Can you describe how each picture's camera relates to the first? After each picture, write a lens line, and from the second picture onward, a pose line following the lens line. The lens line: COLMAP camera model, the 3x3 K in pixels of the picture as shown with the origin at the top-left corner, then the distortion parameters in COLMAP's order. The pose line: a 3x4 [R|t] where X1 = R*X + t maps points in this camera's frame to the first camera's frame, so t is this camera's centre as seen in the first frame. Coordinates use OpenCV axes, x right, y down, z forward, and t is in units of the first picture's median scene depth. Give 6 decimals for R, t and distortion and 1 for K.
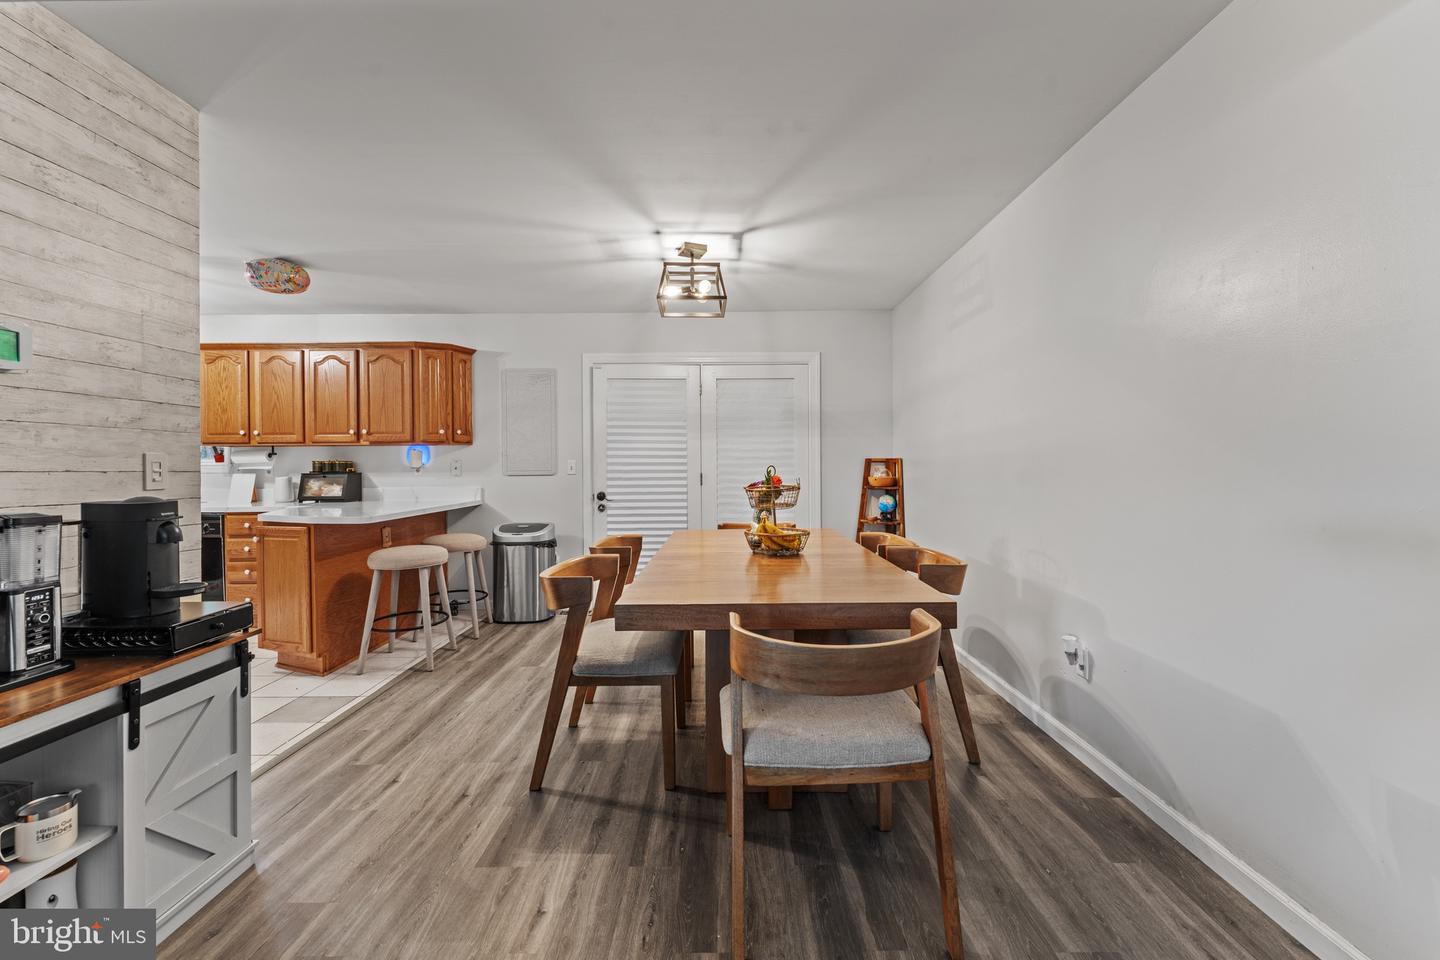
lens RADIAL K [[573.9, 0, 721.6], [0, 573.9, 472.8], [0, 0, 1]] dist [-0.001998, -0.000293]
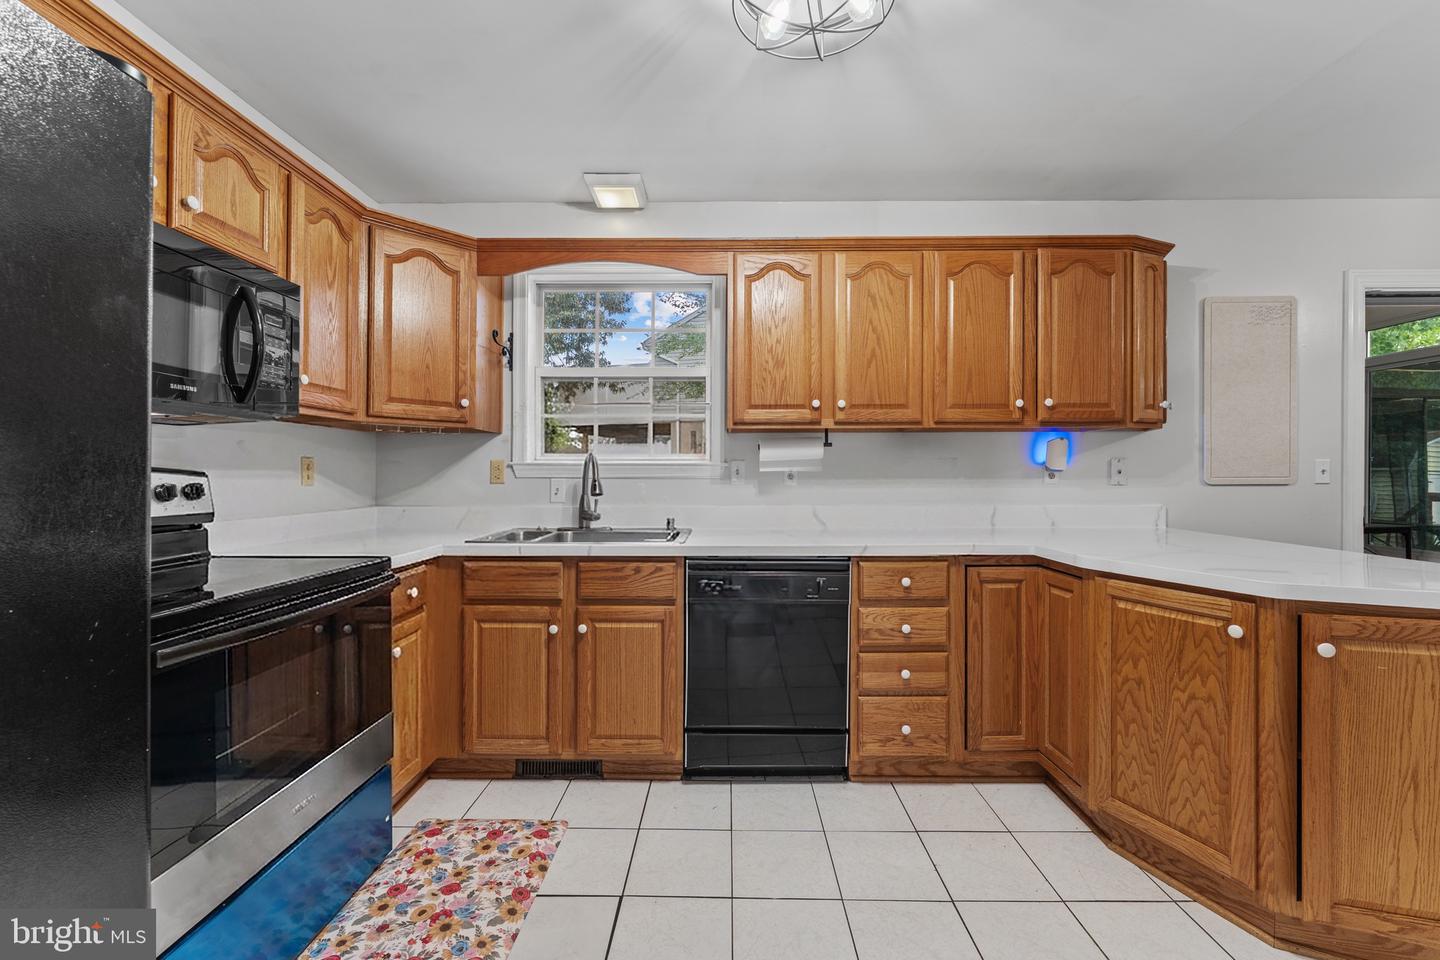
lens RADIAL K [[582.0, 0, 720.0], [0, 582.0, 480.0], [0, 0, 1]] dist [-0.000281, -0.000289]
pose [[0.999896, 0.005587, -0.013323, -0.911164], [-0.005577, 0.999984, 0.000755, 0.001961], [0.013327, -0.000680, 0.999911, 0.447677]]
